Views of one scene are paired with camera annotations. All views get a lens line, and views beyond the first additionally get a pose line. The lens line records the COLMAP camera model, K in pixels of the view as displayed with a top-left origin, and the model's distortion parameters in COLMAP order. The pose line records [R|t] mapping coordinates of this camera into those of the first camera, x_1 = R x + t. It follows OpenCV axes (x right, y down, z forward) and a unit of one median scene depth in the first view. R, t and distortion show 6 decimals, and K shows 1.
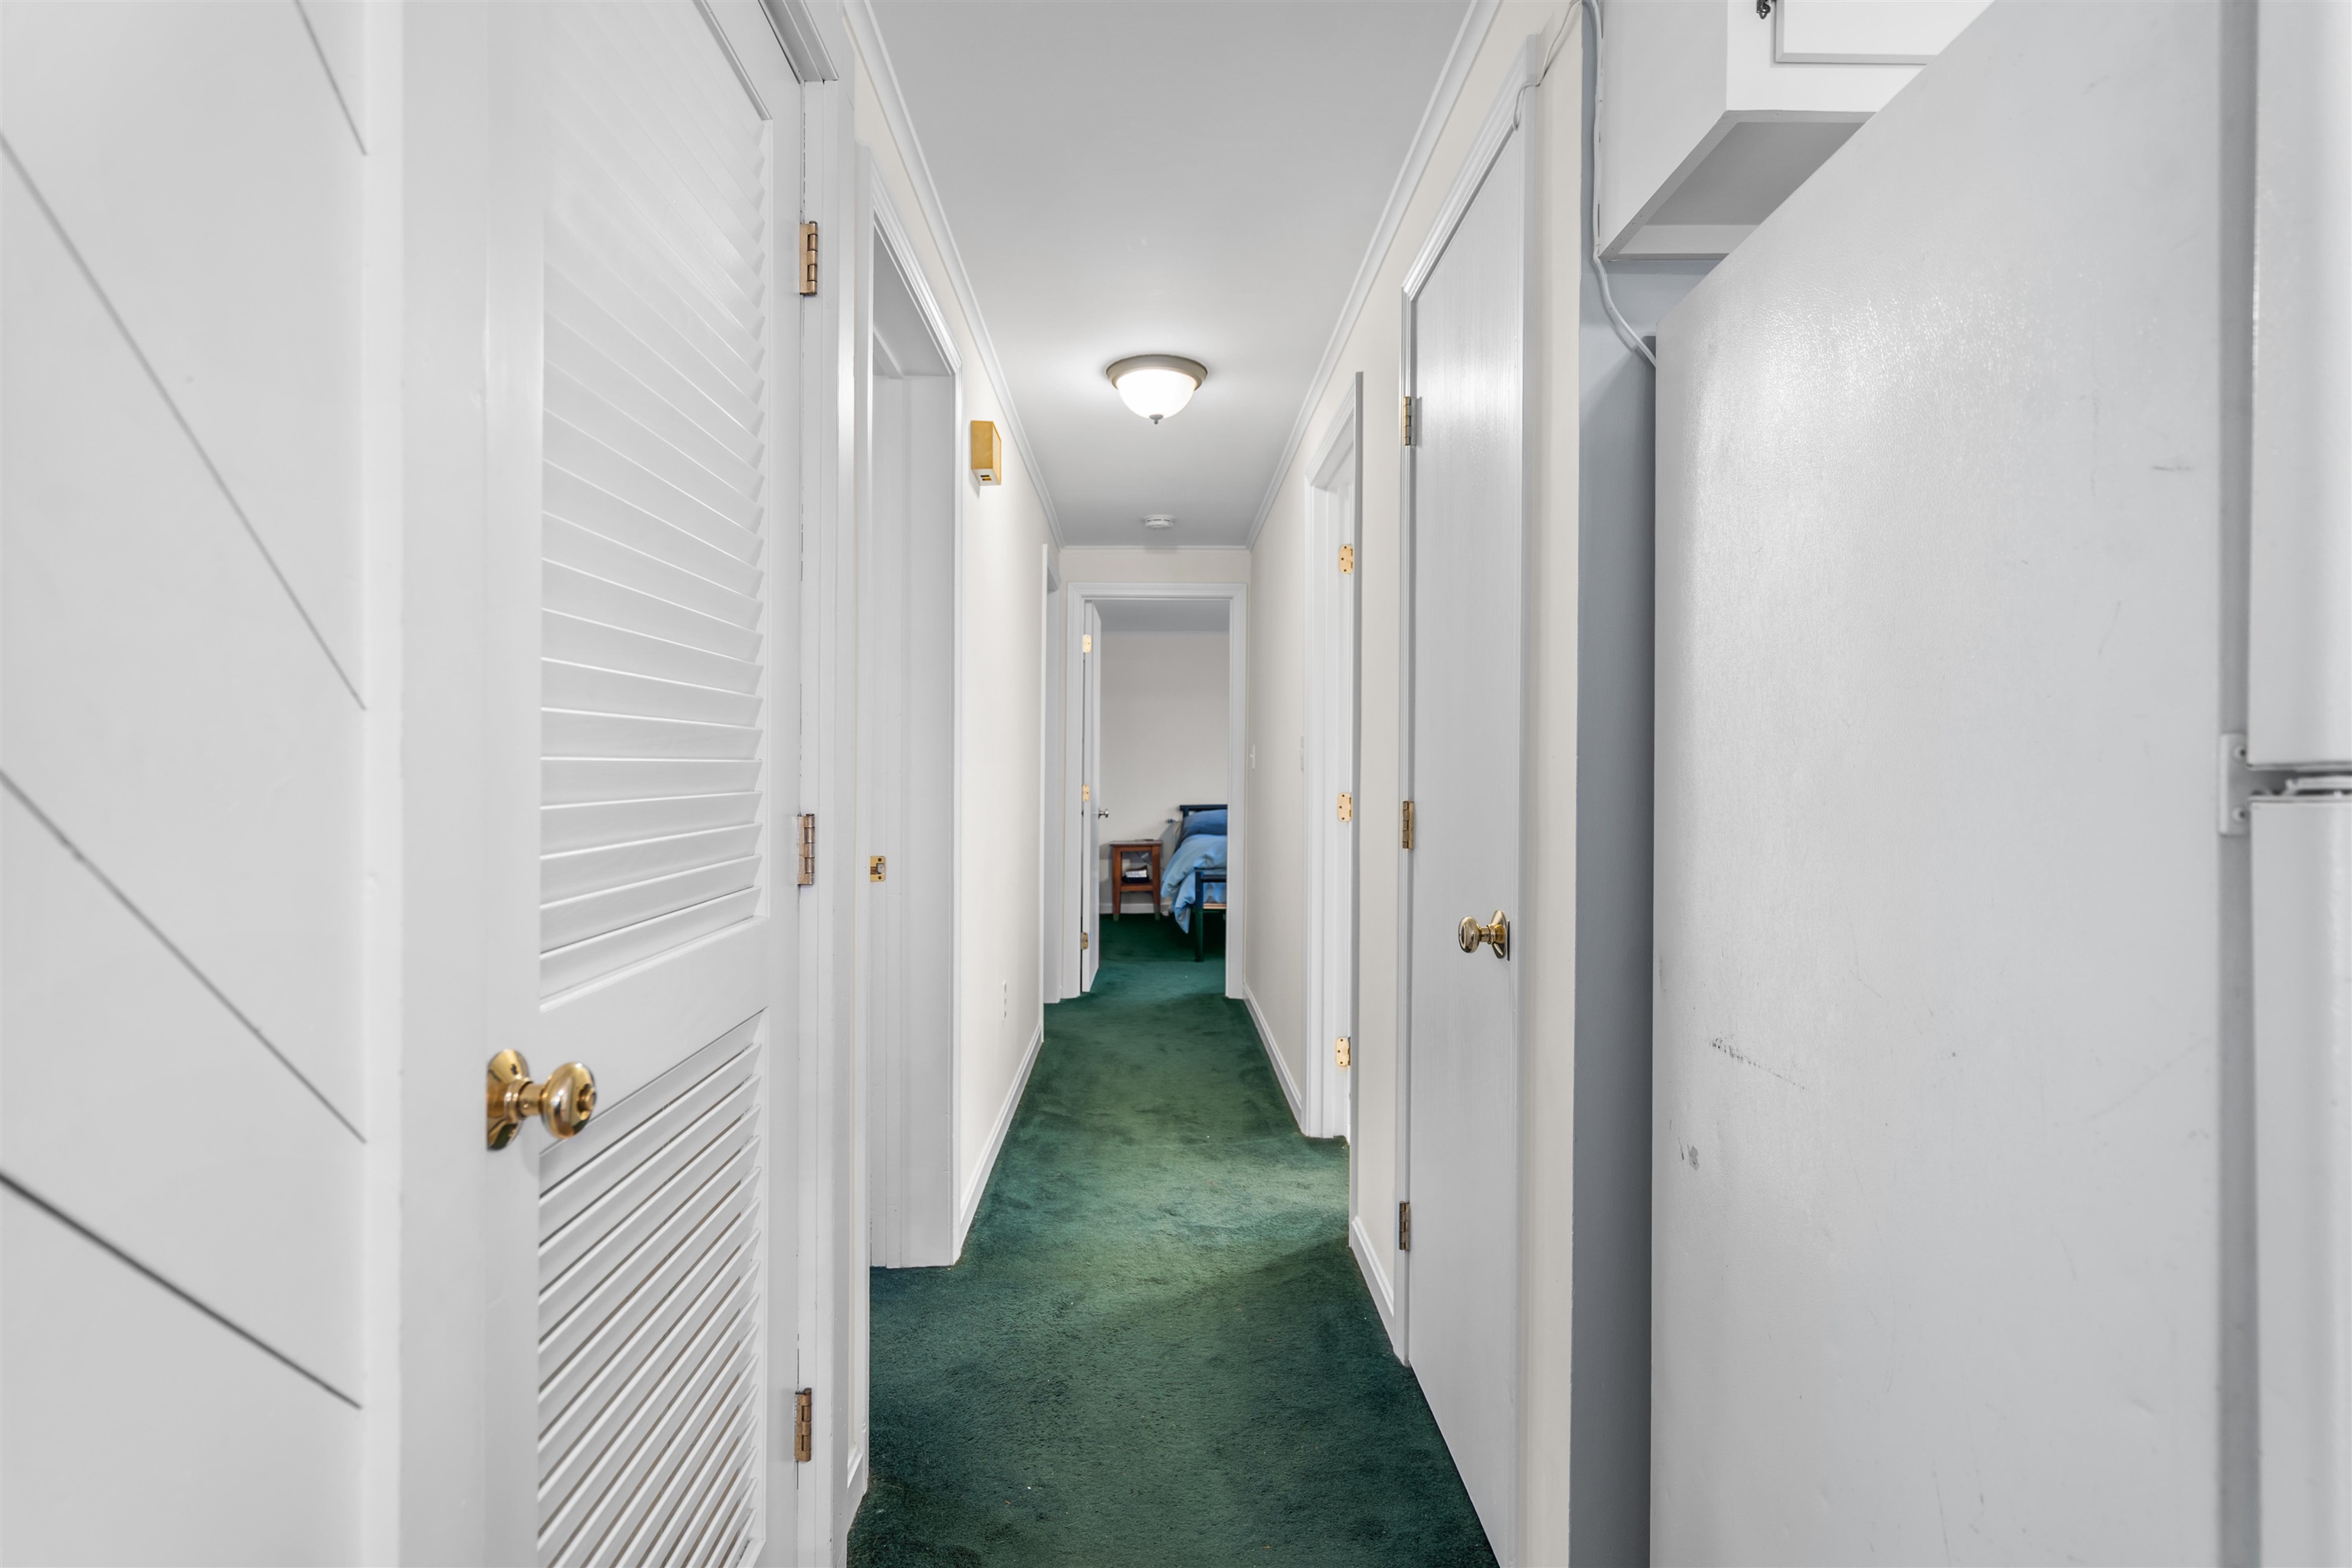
lens RADIAL K [[1151.3, 0, 1166.4], [0, 1151.3, 782.0], [0, 0, 1]] dist [0.015827, -0.000157]
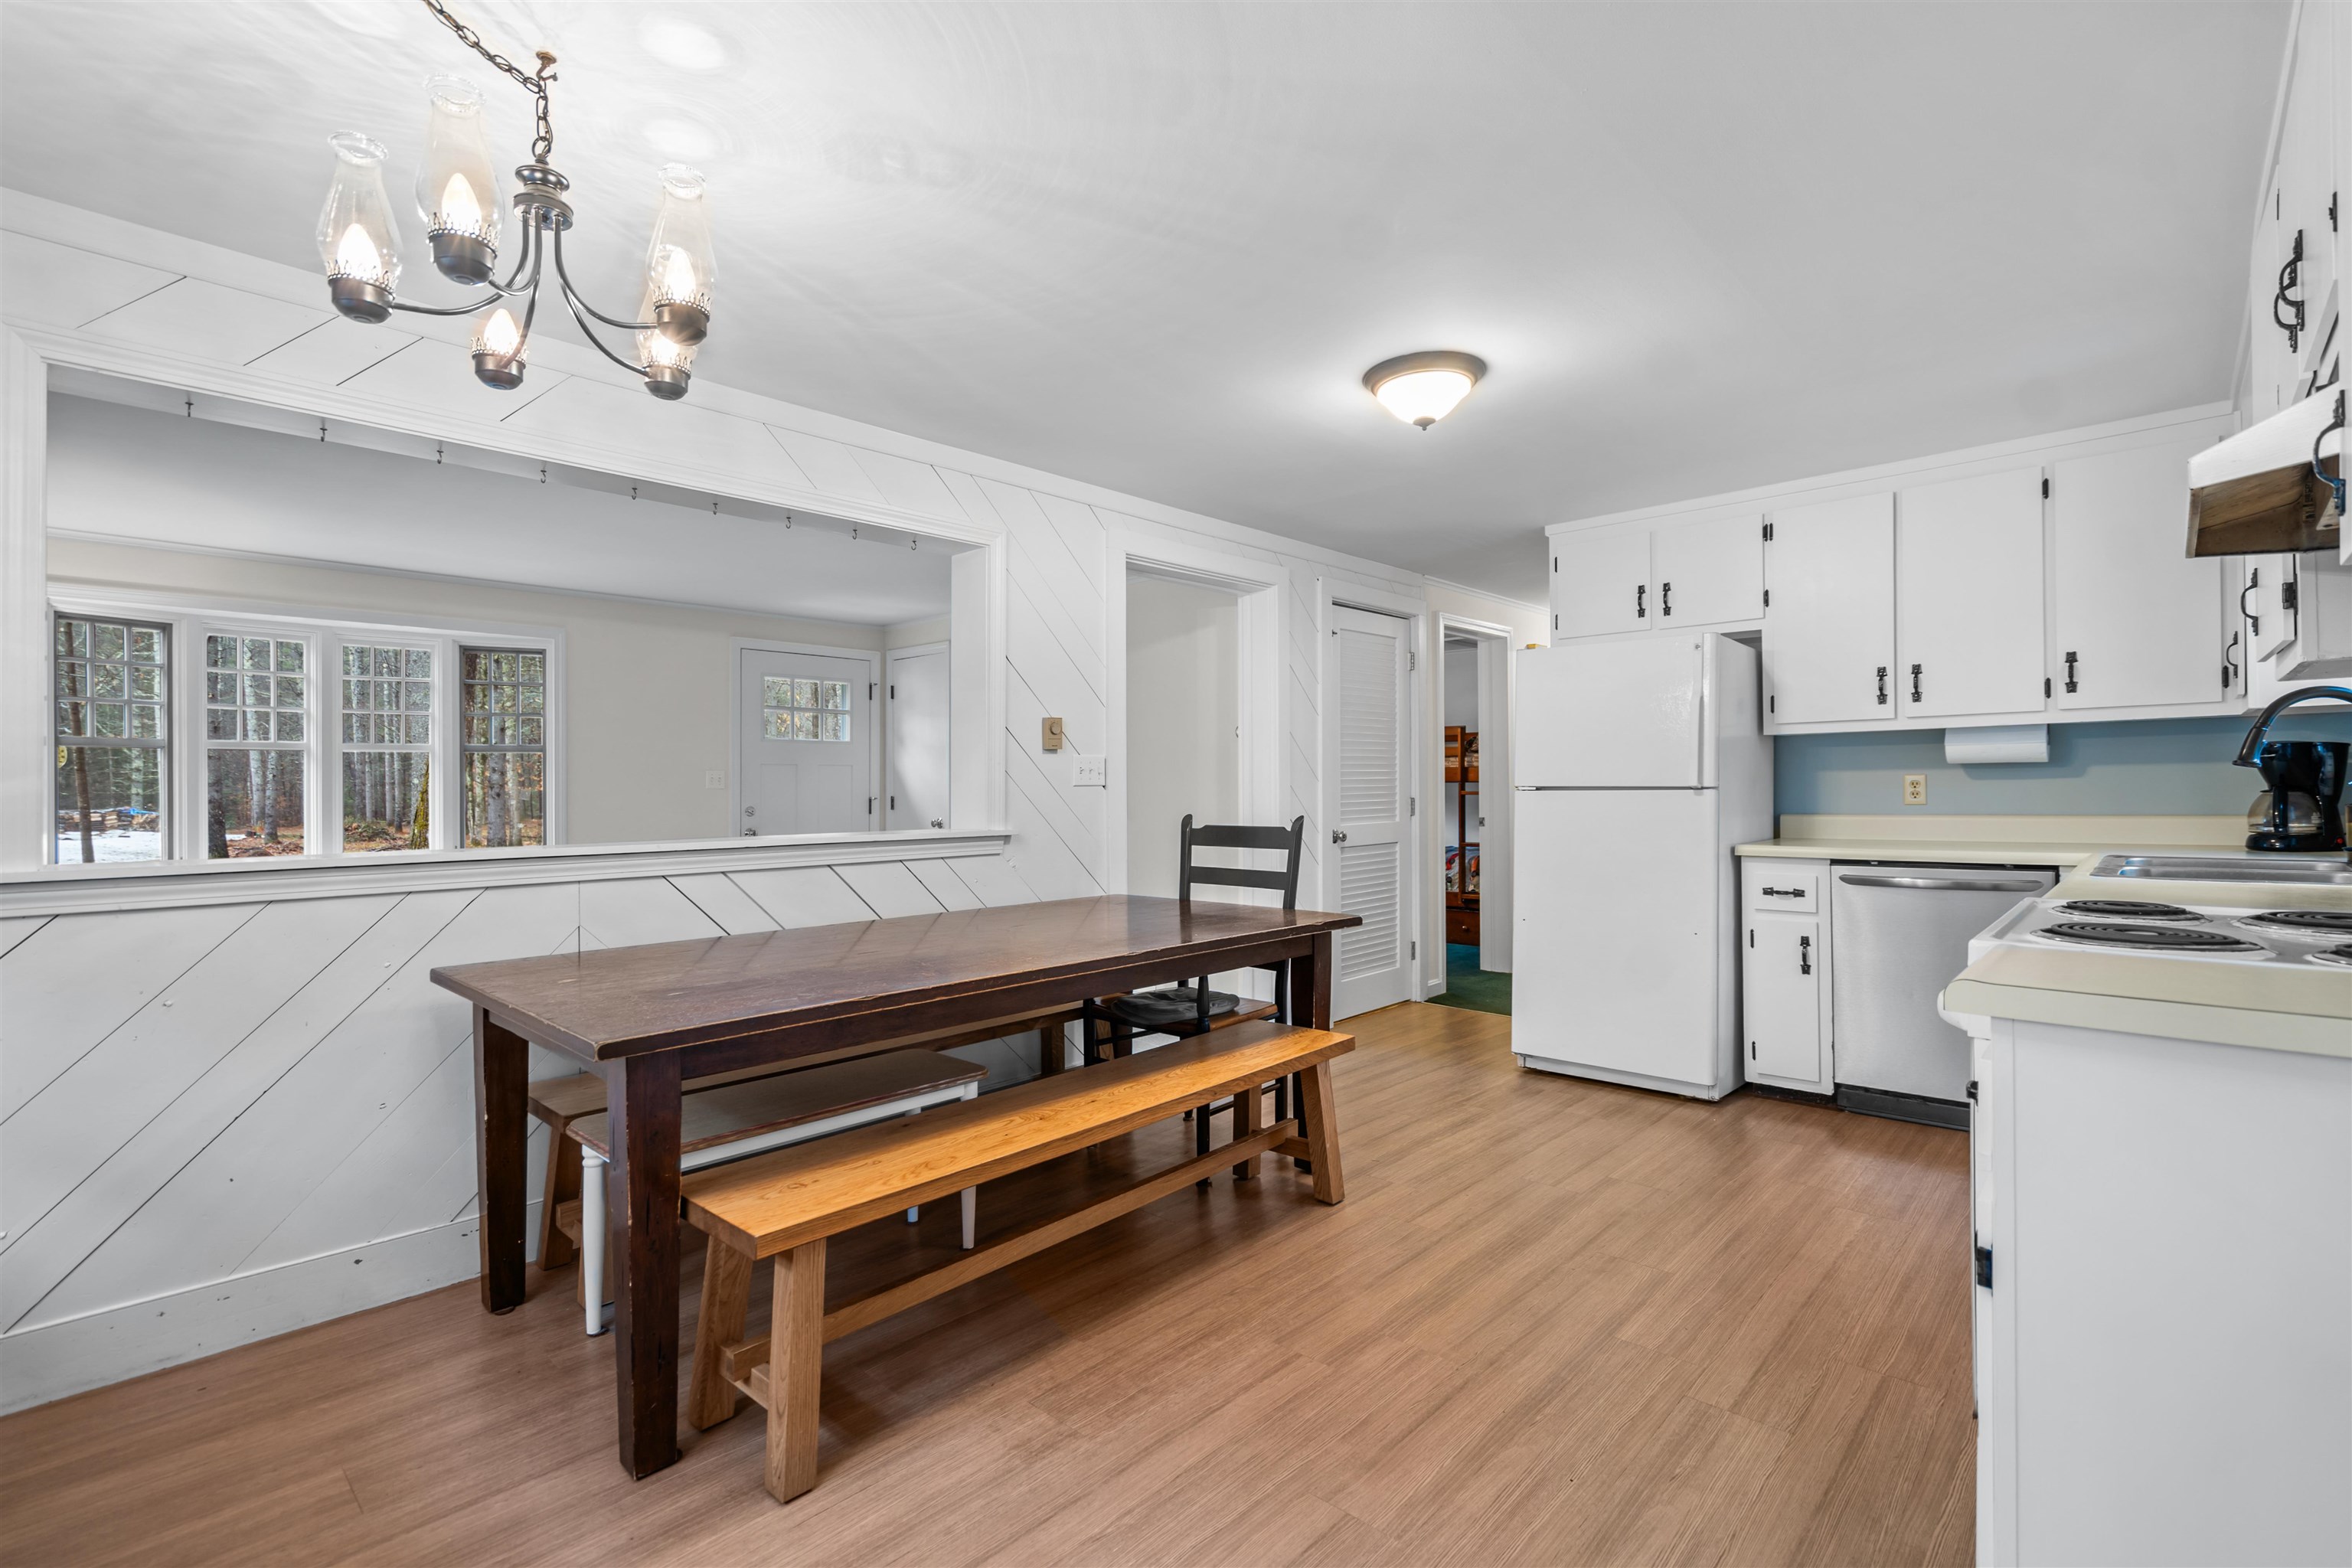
lens RADIAL K [[1087.5, 0, 1178.6], [0, 1087.5, 794.2], [0, 0, 1]] dist [-0.002535, 0.000067]
pose [[0.733367, -0.002001, -0.679830, 0.890394], [0.004274, 0.999989, 0.001666, 0.004551], [0.679819, -0.004128, 0.733368, -1.238314]]
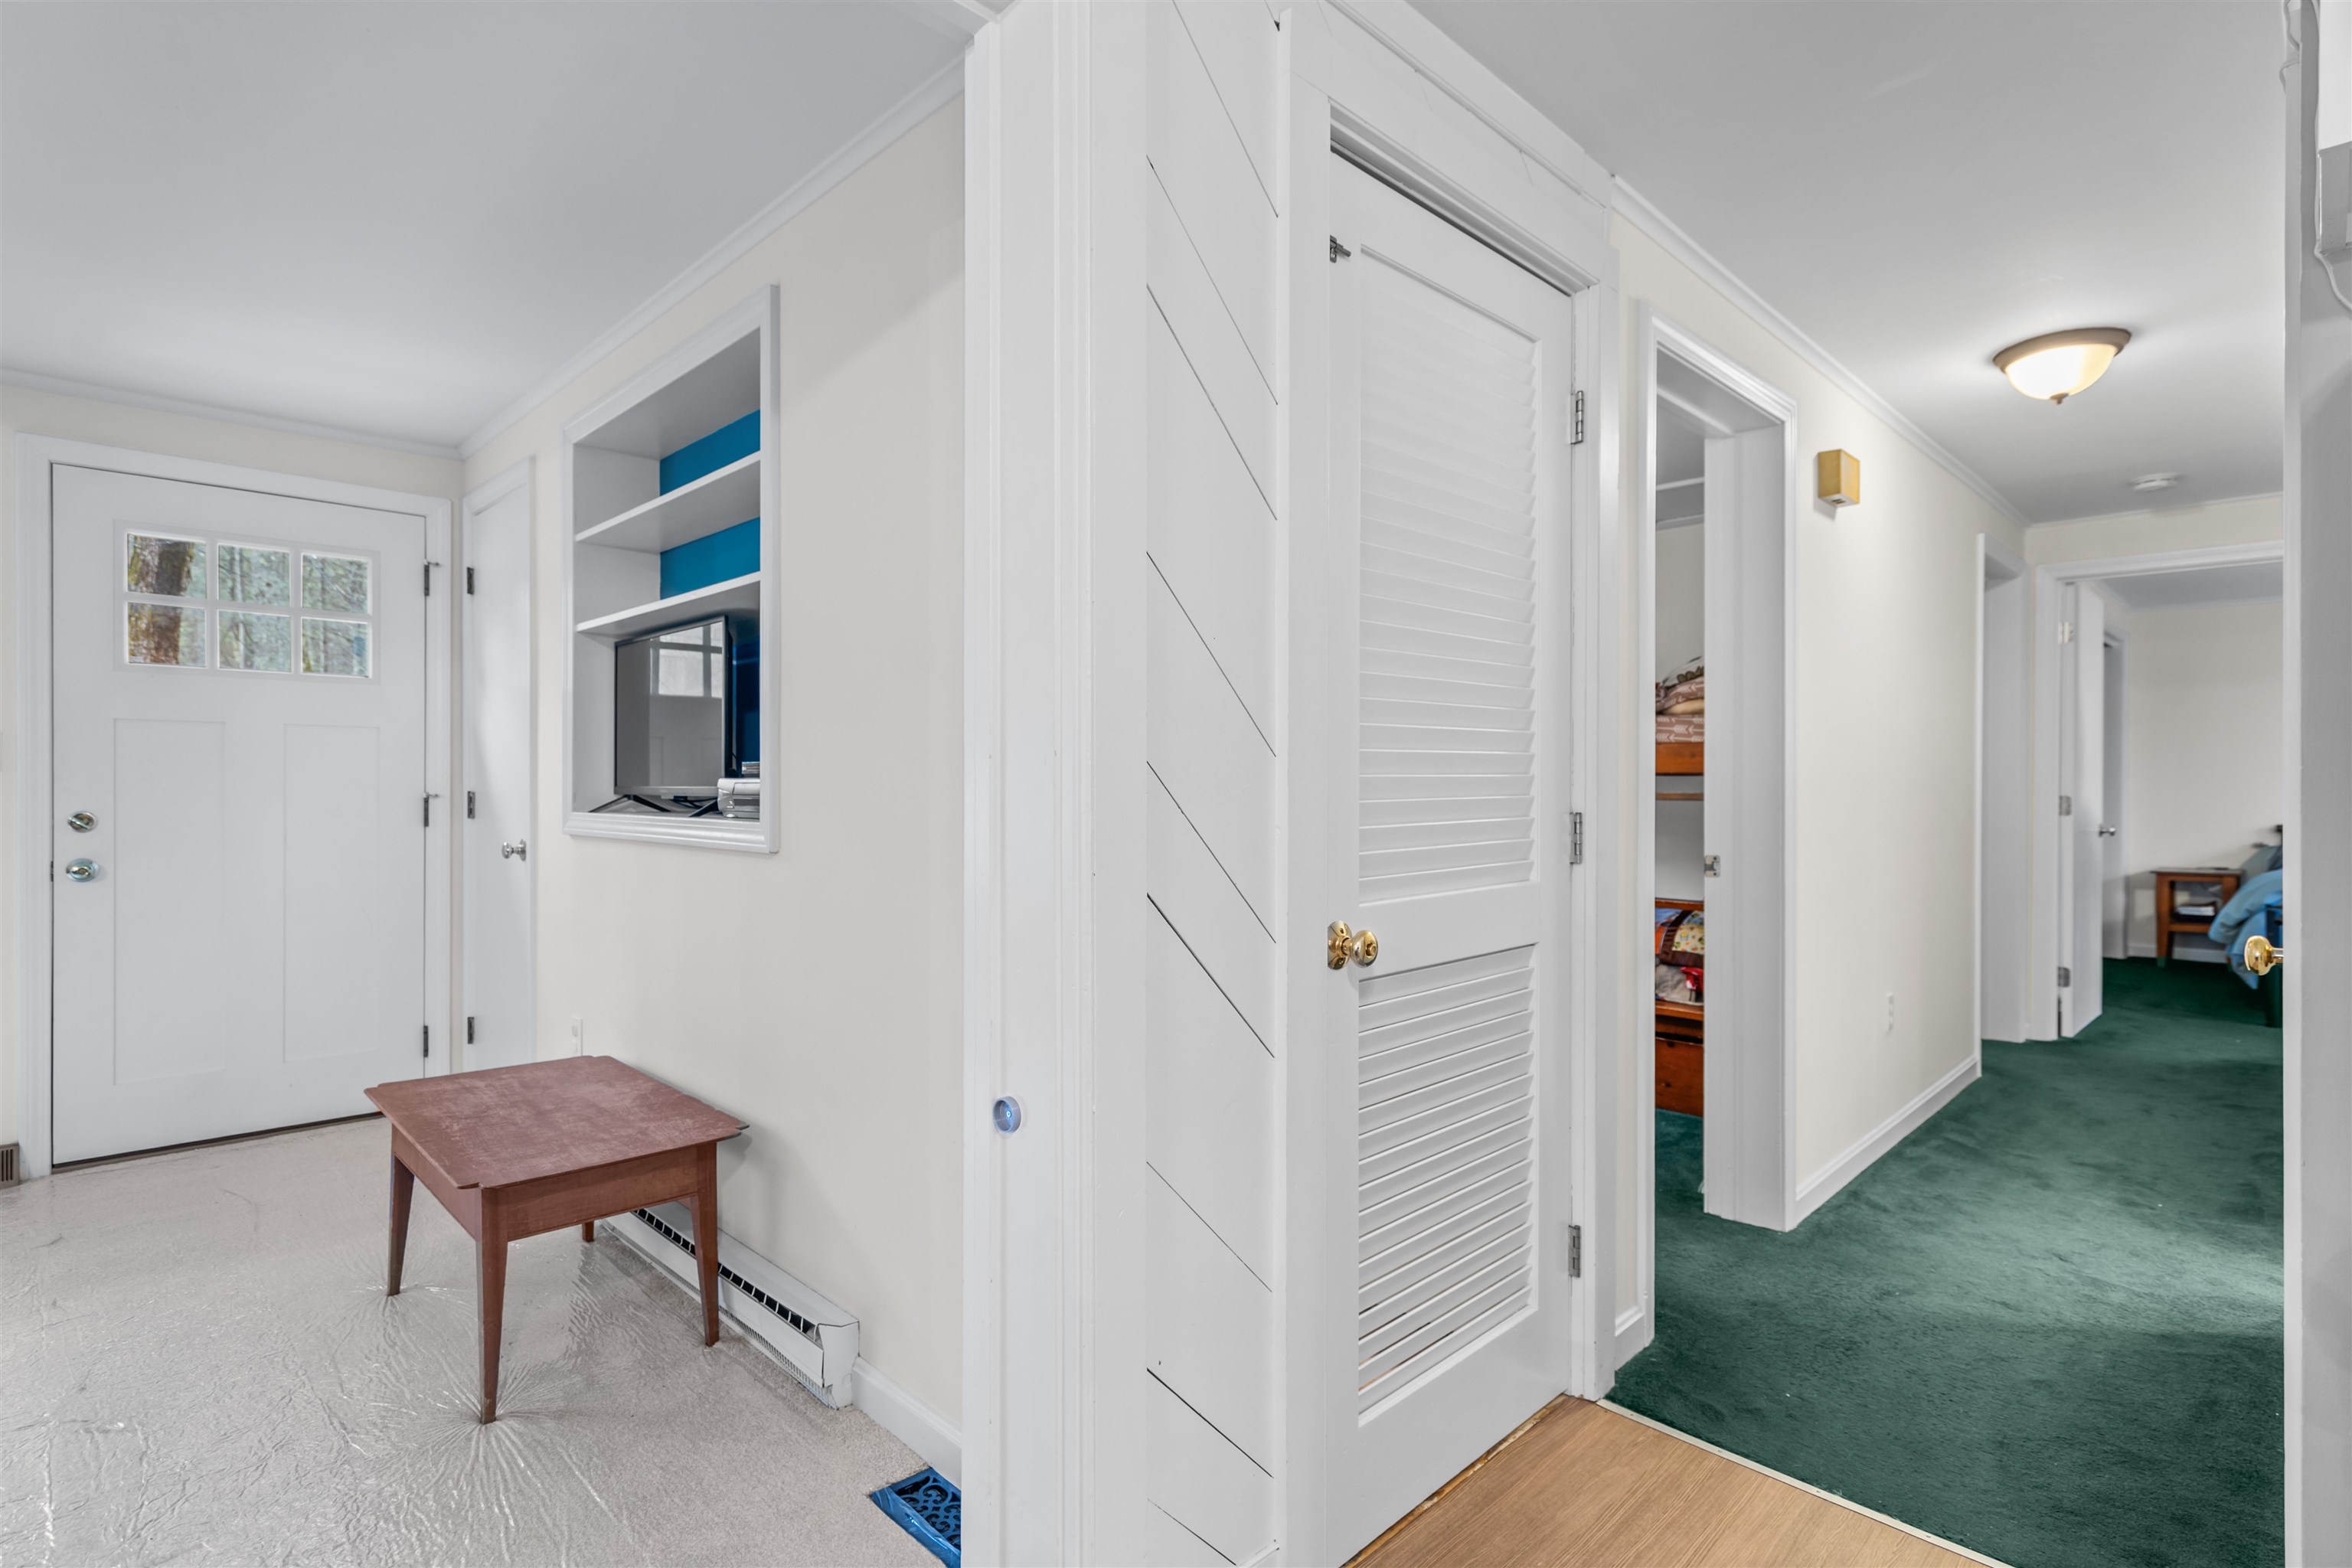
lens RADIAL K [[1151.3, 0, 1162.5], [0, 1151.3, 795.7], [0, 0, 1]] dist [0.015827, -0.000157]
pose [[0.685359, 0.009365, -0.728146, 0.198152], [-0.006009, 0.999956, 0.007204, 0.000112], [0.728181, -0.000562, 0.685385, -0.175609]]
